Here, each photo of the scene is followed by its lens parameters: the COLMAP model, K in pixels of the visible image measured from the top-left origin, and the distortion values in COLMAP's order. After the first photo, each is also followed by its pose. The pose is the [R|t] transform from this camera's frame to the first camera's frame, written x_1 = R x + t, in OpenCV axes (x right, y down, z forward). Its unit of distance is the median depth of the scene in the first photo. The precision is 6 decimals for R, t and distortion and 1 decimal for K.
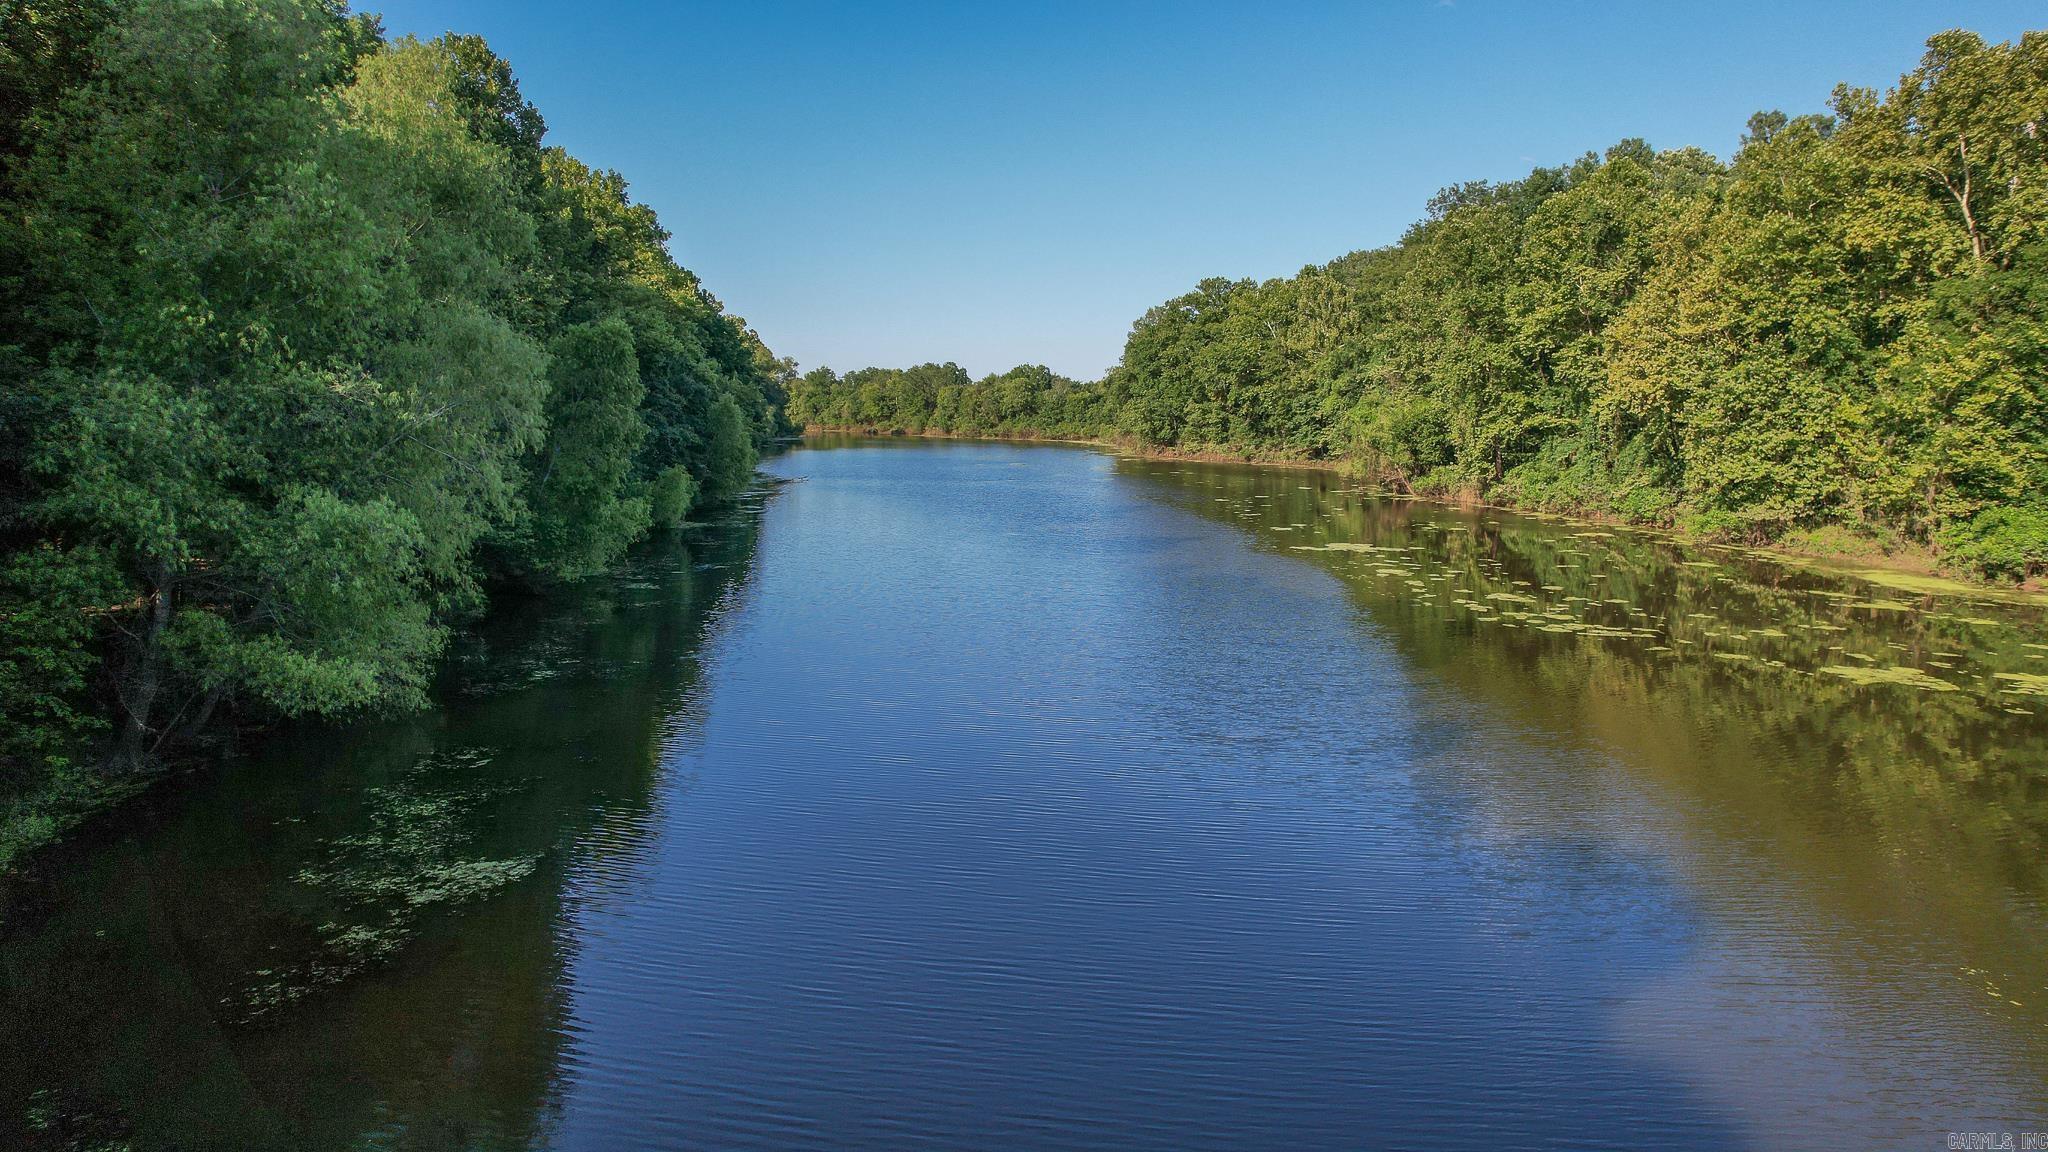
lens RADIAL K [[1296.6, 0, 1012.4], [0, 1296.6, 569.7], [0, 0, 1]] dist [-0.027057, -0.001007]
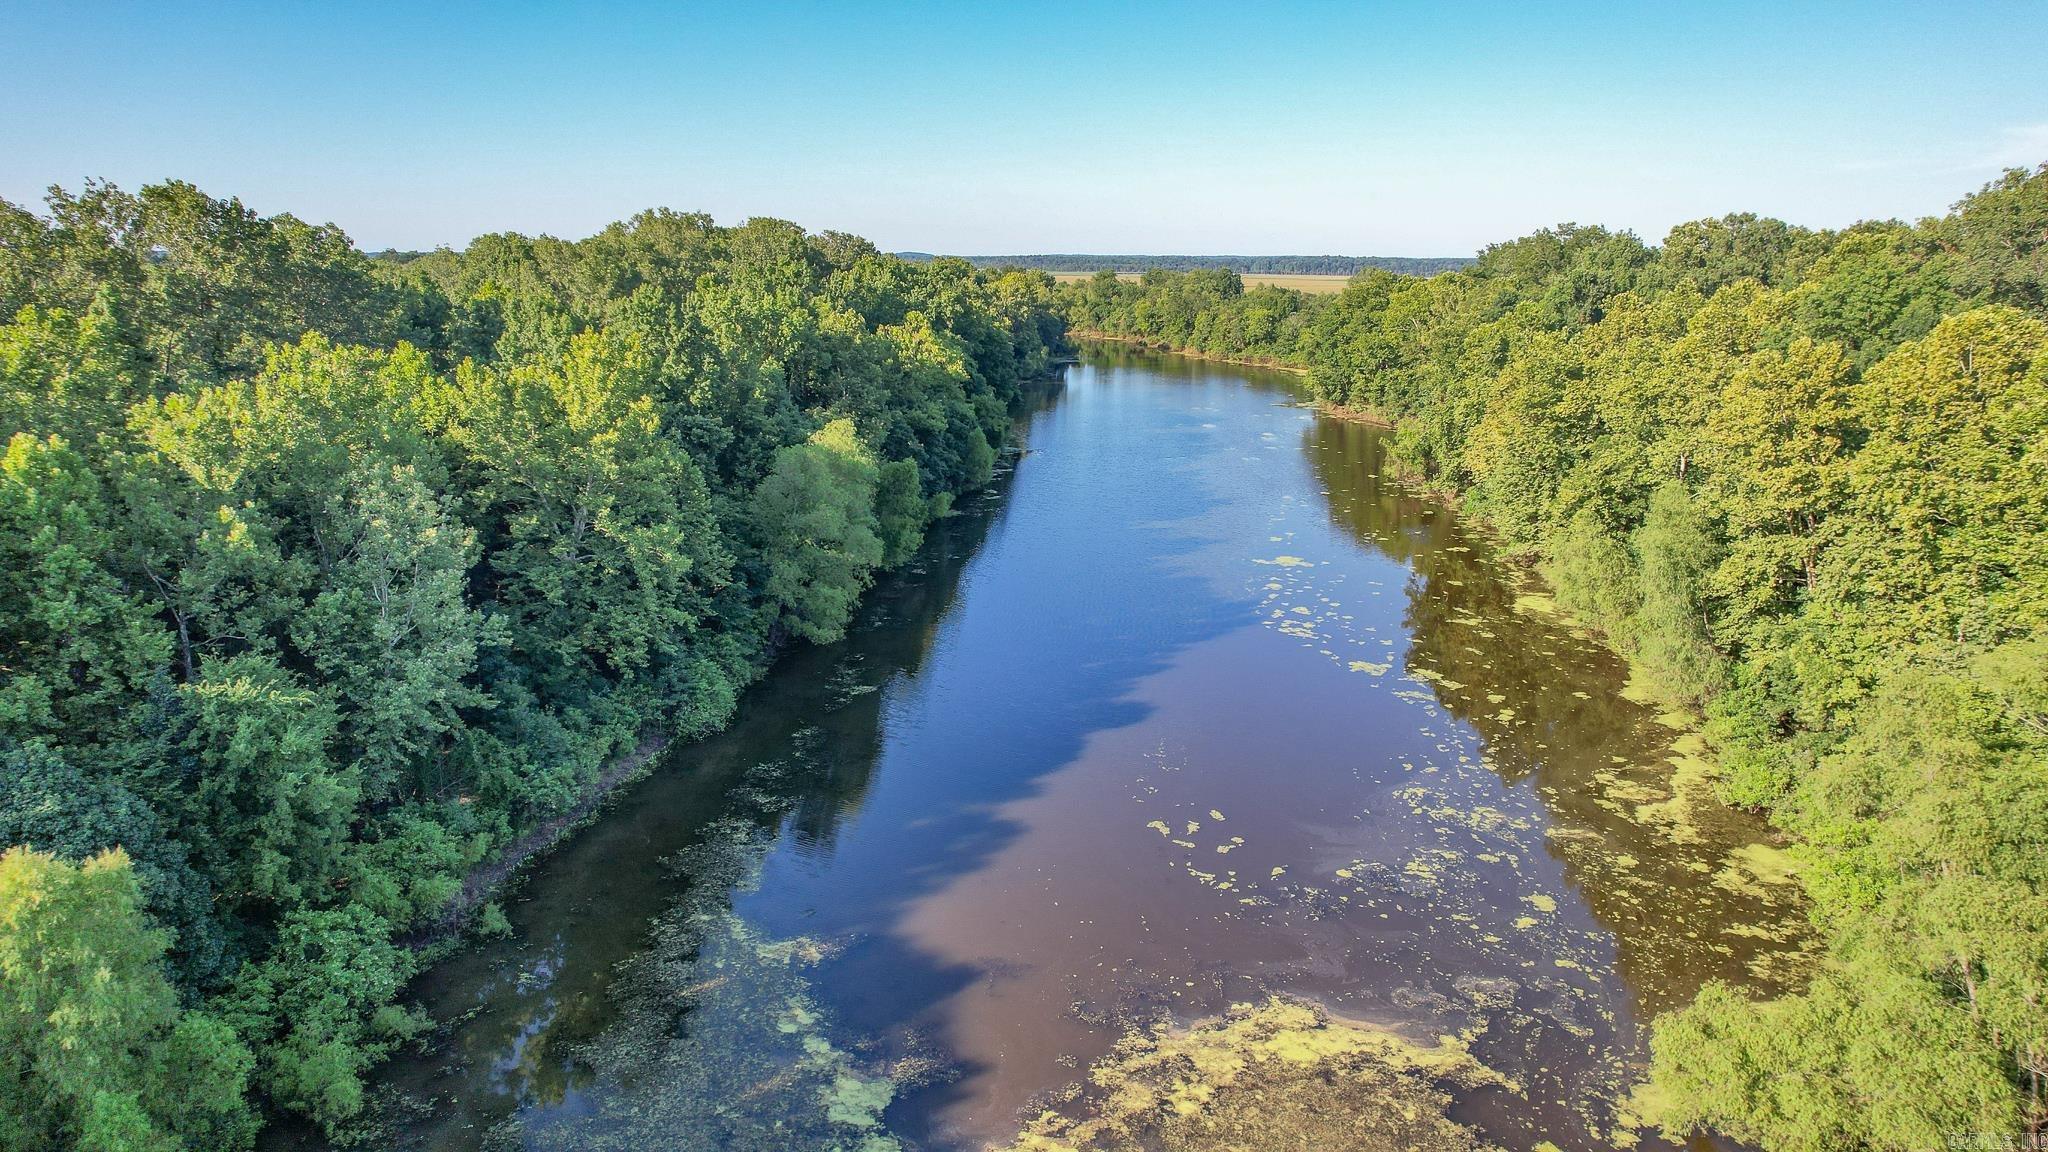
lens RADIAL K [[1296.6, 0, 1032.1], [0, 1296.6, 585.2], [0, 0, 1]] dist [-0.027057, -0.001007]
pose [[0.974893, 0.061096, -0.214126, 0.085517], [-0.034207, 0.991300, 0.127102, -0.055987], [0.220029, -0.116587, 0.968501, -0.250508]]
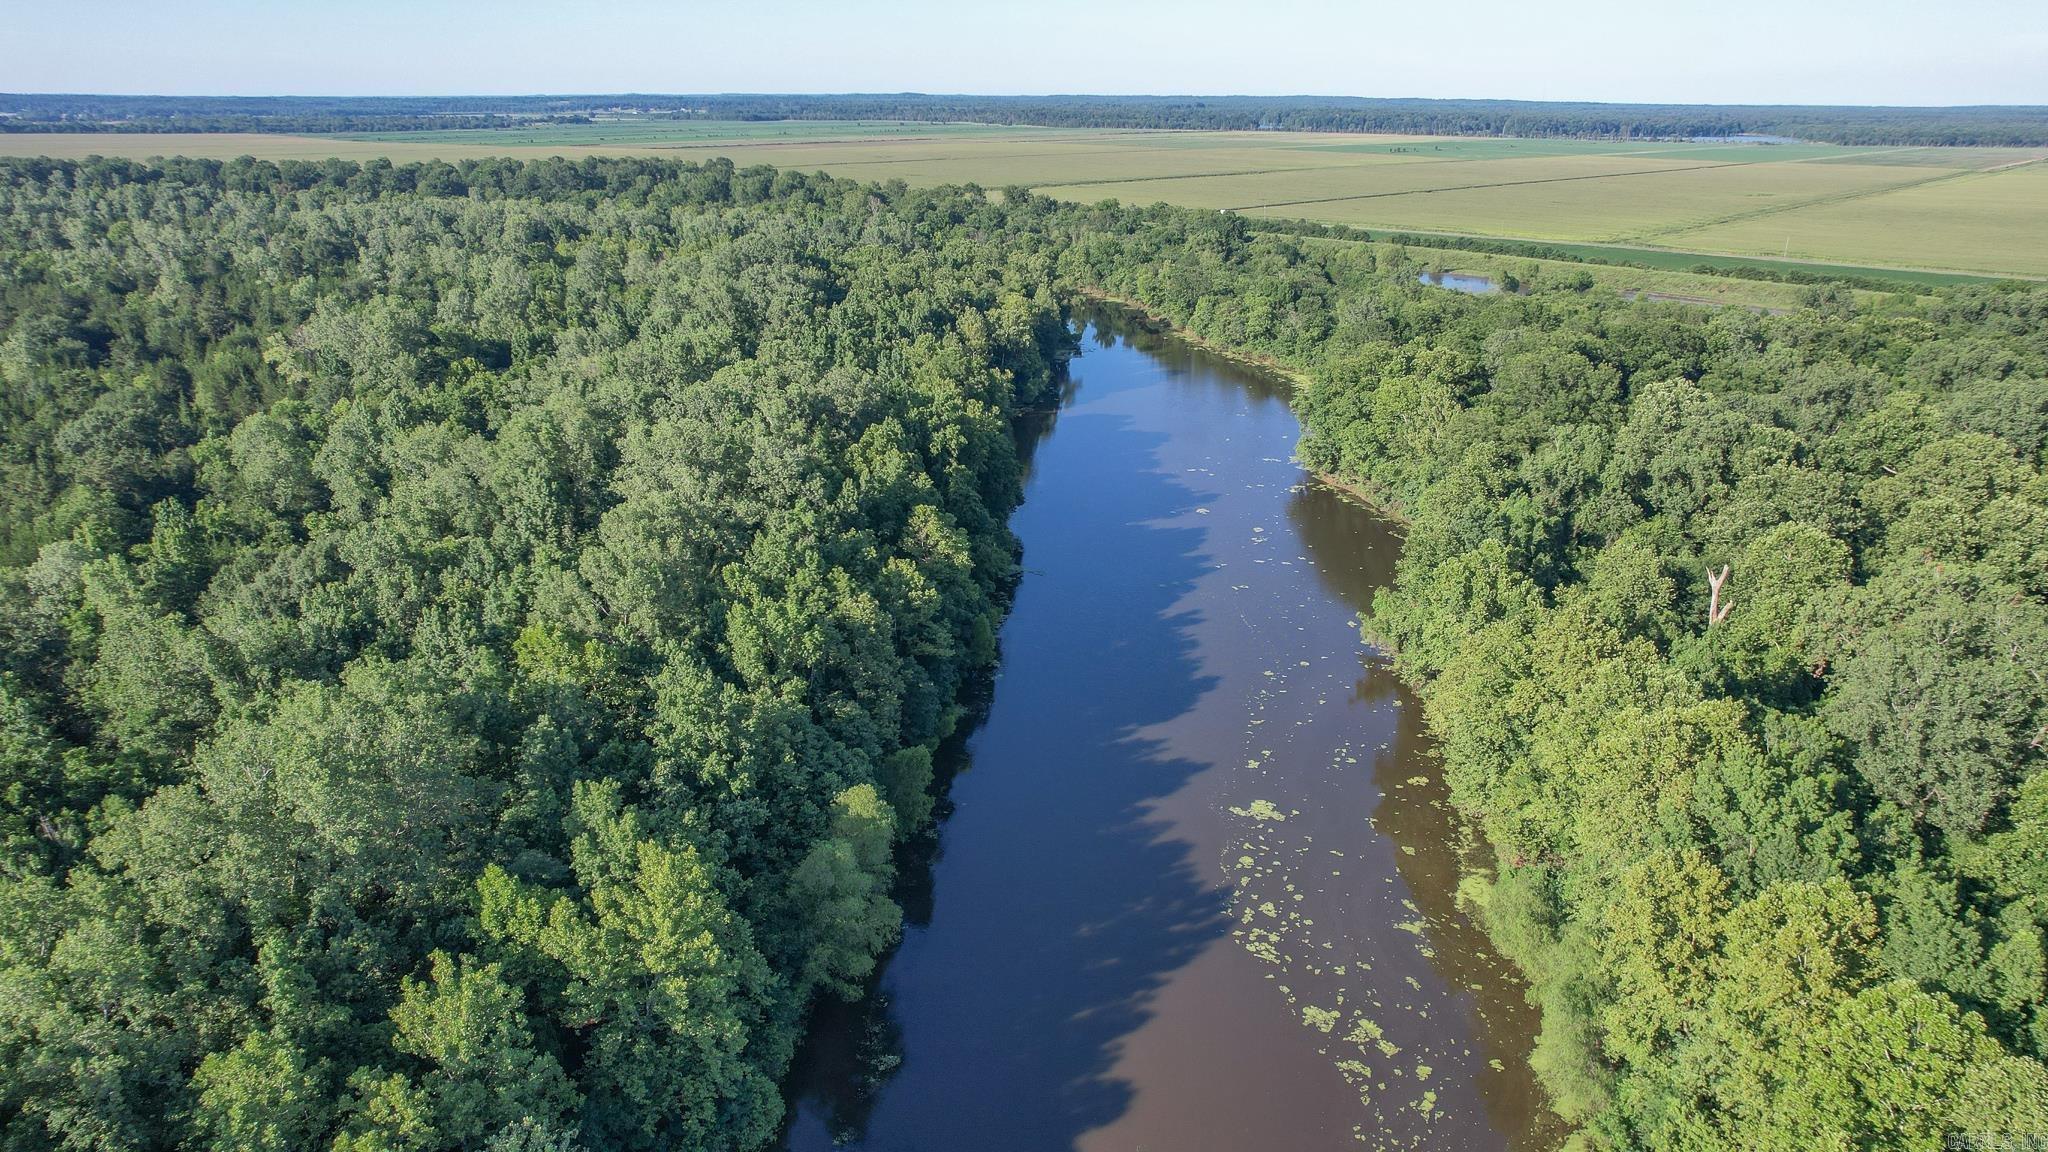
lens RADIAL K [[1296.6, 0, 1024.3], [0, 1296.6, 577.5], [0, 0, 1]] dist [-0.027057, -0.001007]
pose [[0.973086, 0.085021, -0.214183, 0.085371], [-0.031269, 0.969569, 0.242814, -0.238462], [0.228309, -0.229581, 0.946133, -0.270770]]
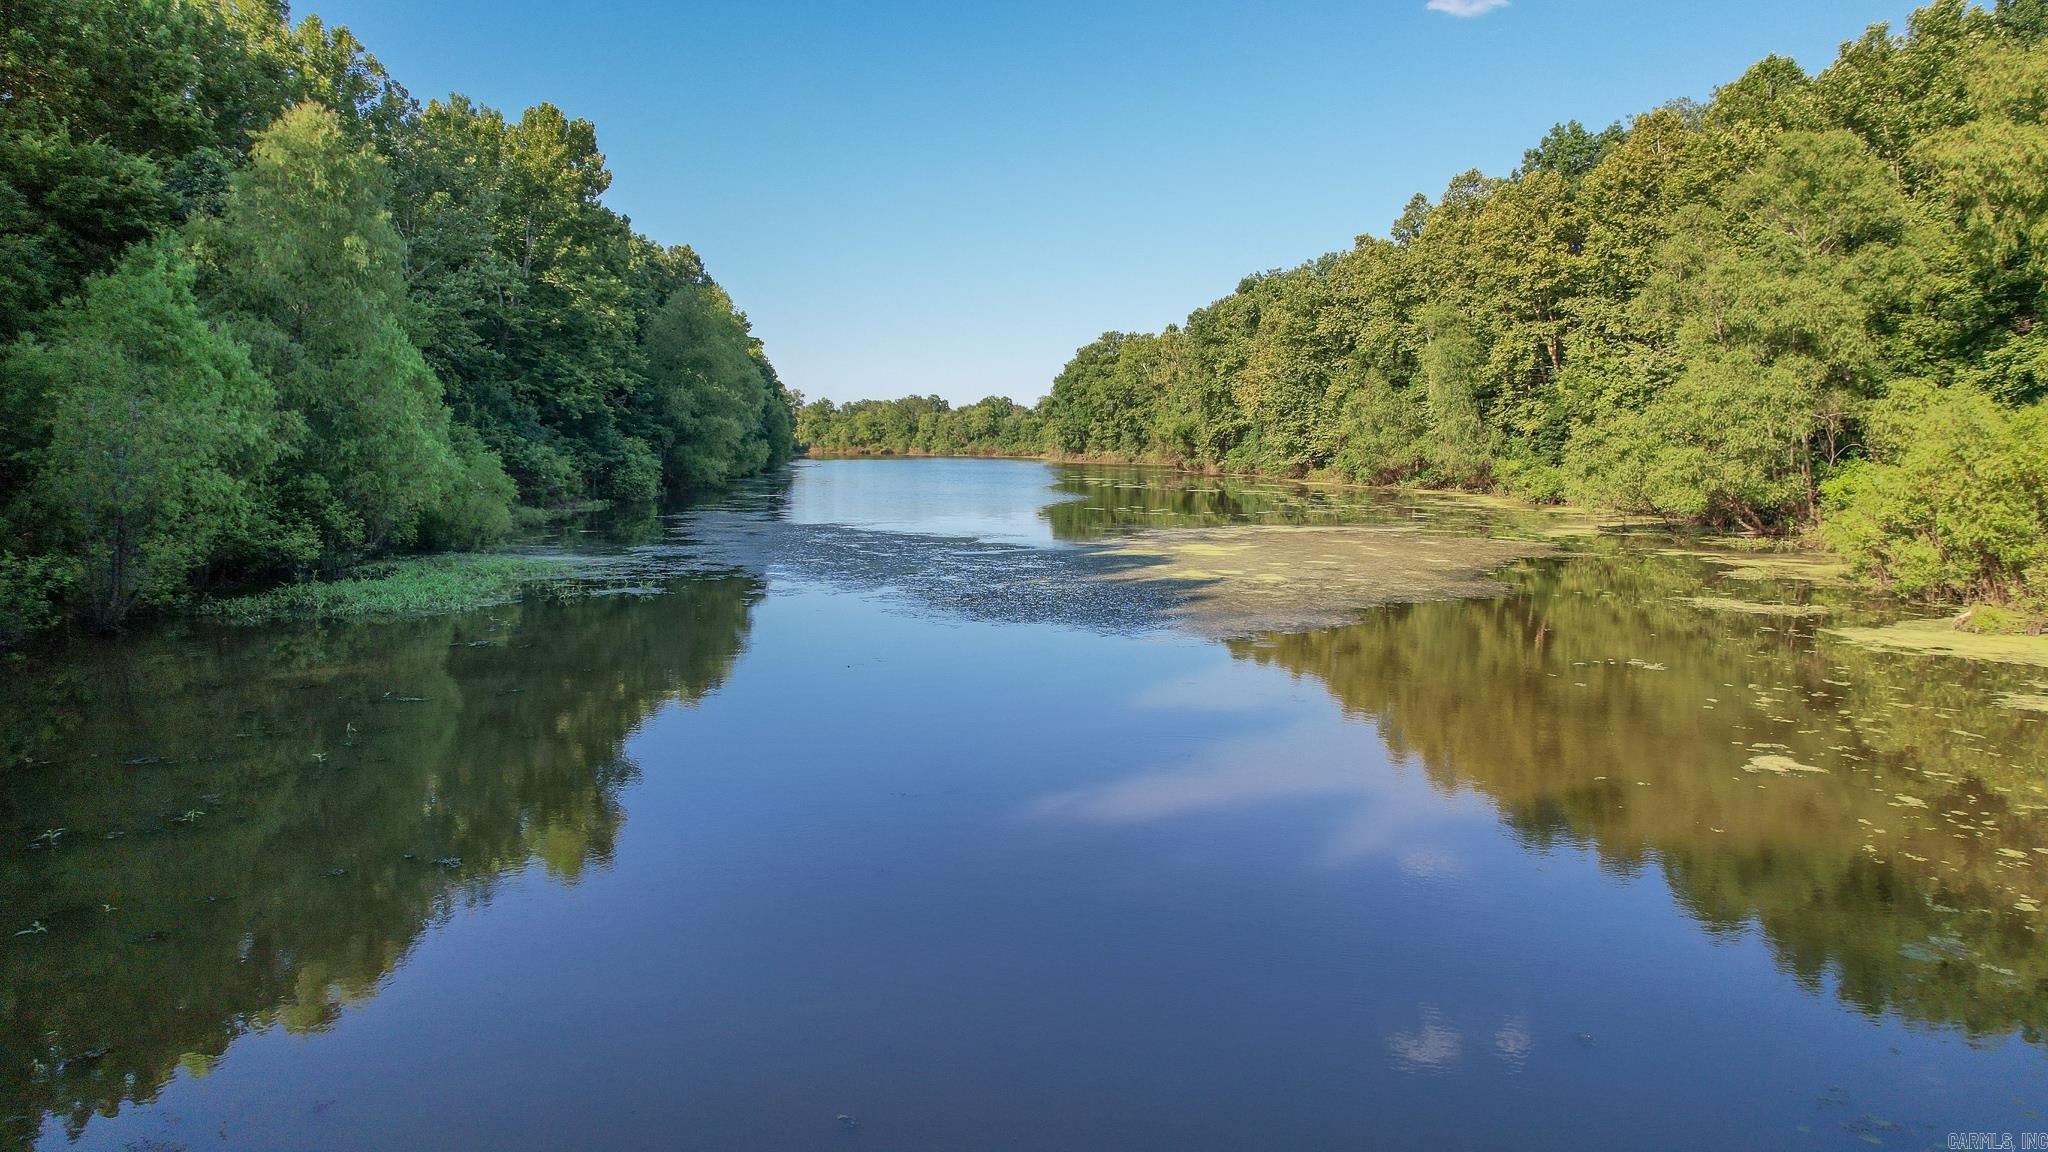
lens RADIAL K [[1296.6, 0, 1027.1], [0, 1296.6, 573.1], [0, 0, 1]] dist [-0.027057, -0.001007]
pose [[0.999889, -0.001162, 0.014831, 0.035187], [0.001513, 0.999717, -0.023722, 0.051119], [-0.014799, 0.023742, 0.999609, -0.294828]]
